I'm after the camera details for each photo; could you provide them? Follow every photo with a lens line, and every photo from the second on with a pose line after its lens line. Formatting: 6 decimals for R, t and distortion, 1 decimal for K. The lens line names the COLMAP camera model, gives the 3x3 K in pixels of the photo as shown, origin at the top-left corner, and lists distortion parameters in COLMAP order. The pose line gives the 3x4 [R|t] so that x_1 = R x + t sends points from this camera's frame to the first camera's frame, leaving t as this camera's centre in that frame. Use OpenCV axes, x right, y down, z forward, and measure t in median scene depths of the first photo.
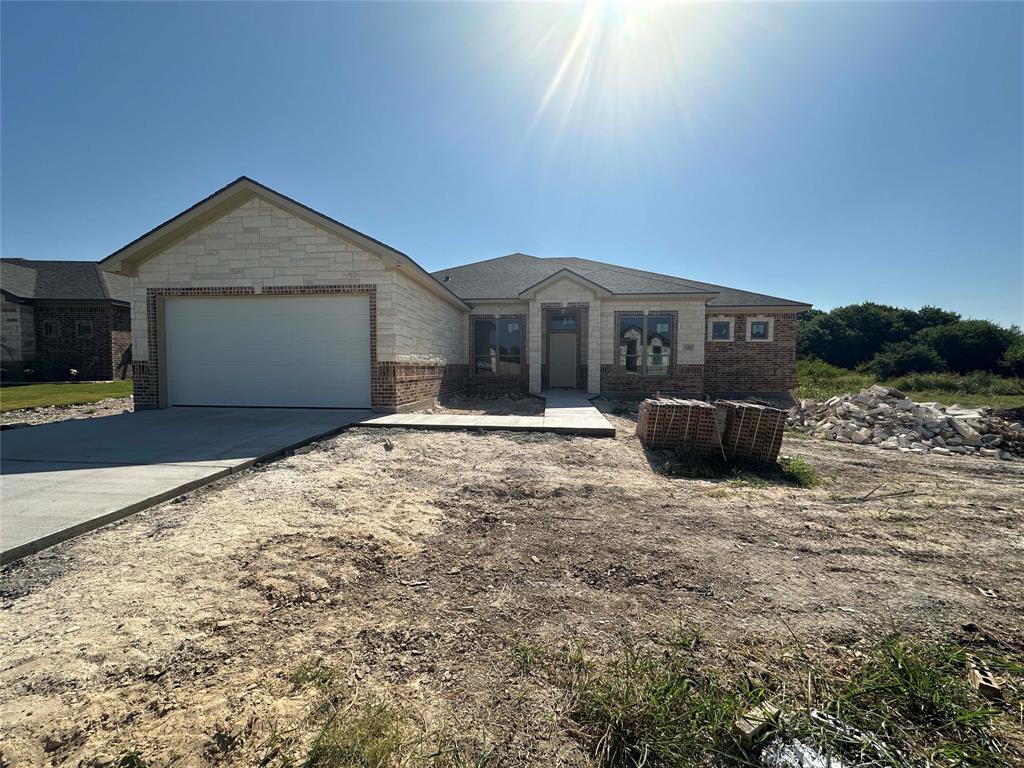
lens RADIAL K [[408.9, 0, 508.8], [0, 408.9, 385.8], [0, 0, 1]] dist [-0.003462, 0.001008]
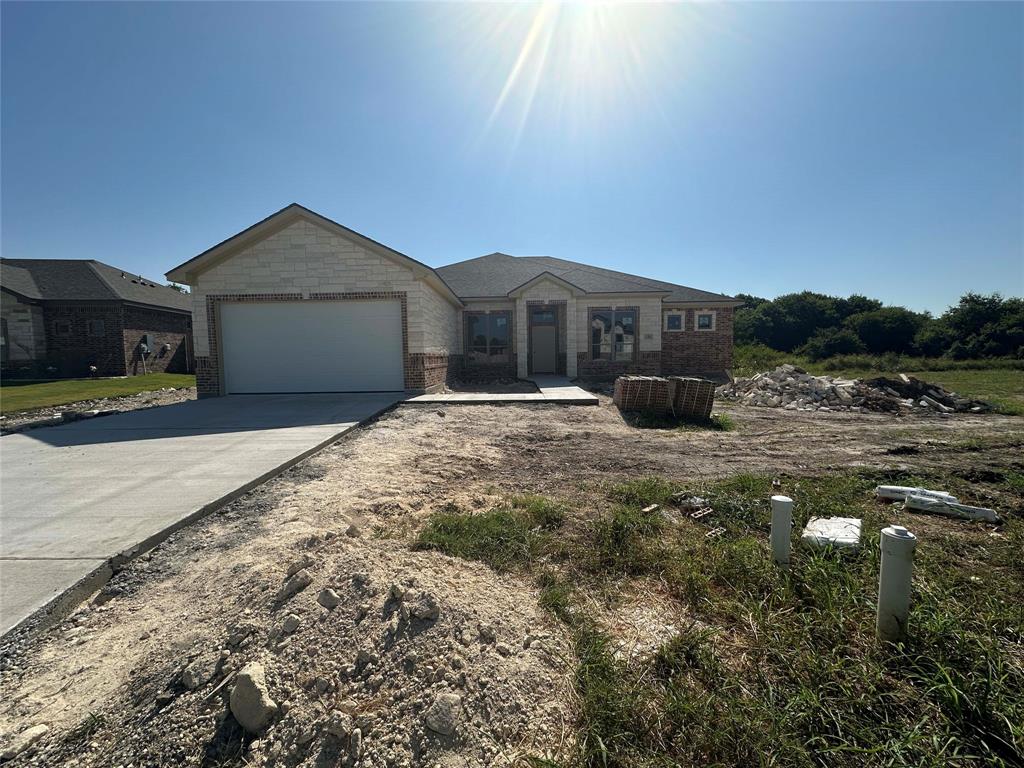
lens RADIAL K [[408.9, 0, 512.4], [0, 408.9, 379.6], [0, 0, 1]] dist [-0.003462, 0.001008]
pose [[0.995403, -0.024931, 0.092471, -0.120065], [0.023967, 0.999646, 0.011514, 0.014122], [-0.092726, -0.009245, 0.995649, -0.265083]]
